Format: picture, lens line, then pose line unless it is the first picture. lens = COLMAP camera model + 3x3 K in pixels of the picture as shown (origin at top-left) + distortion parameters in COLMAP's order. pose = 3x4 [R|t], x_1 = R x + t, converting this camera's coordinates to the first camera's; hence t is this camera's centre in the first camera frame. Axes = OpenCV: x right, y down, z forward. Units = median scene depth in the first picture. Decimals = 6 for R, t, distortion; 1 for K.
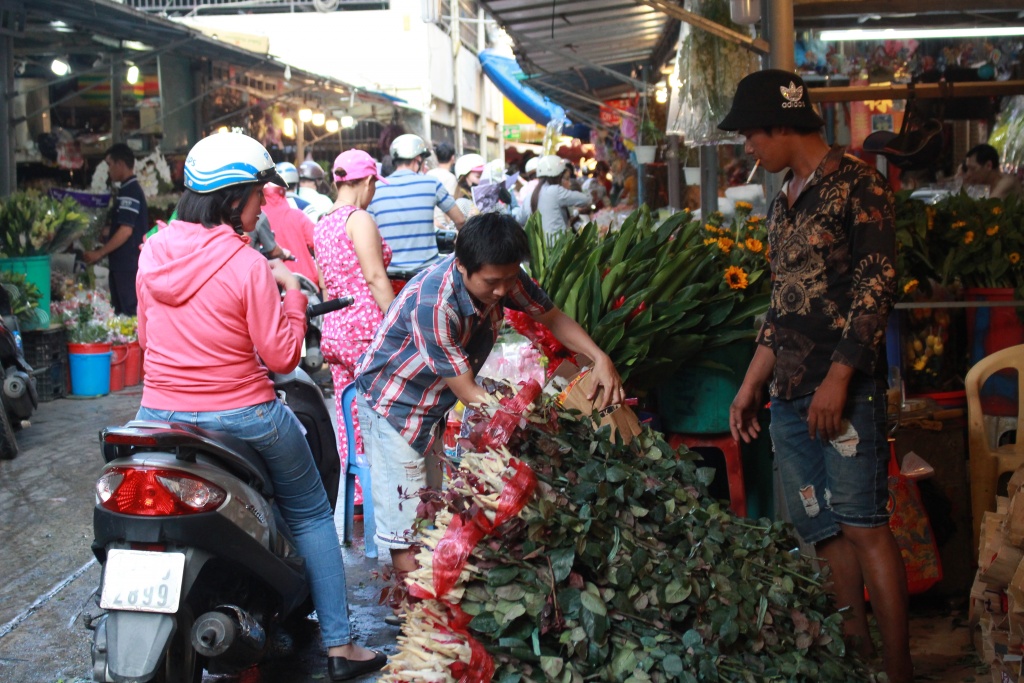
lens RADIAL K [[2752.8, 0, 512.0], [0, 2752.8, 341.5], [0, 0, 1]] dist [0.080310, 0.939248]
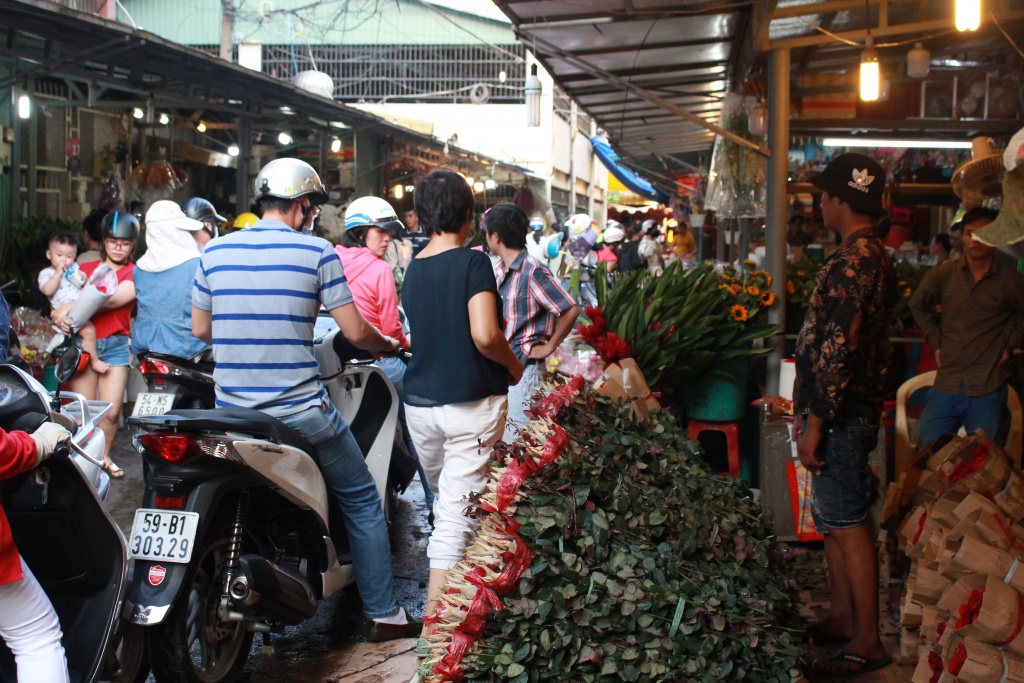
lens RADIAL K [[2752.8, 0, 512.0], [0, 2752.8, 341.5], [0, 0, 1]] dist [0.080310, 0.939248]
pose [[0.994719, 0.051485, -0.088783, 0.092103], [-0.051902, 0.998649, -0.002393, 0.001257], [0.088540, 0.006988, 0.996048, -0.437131]]
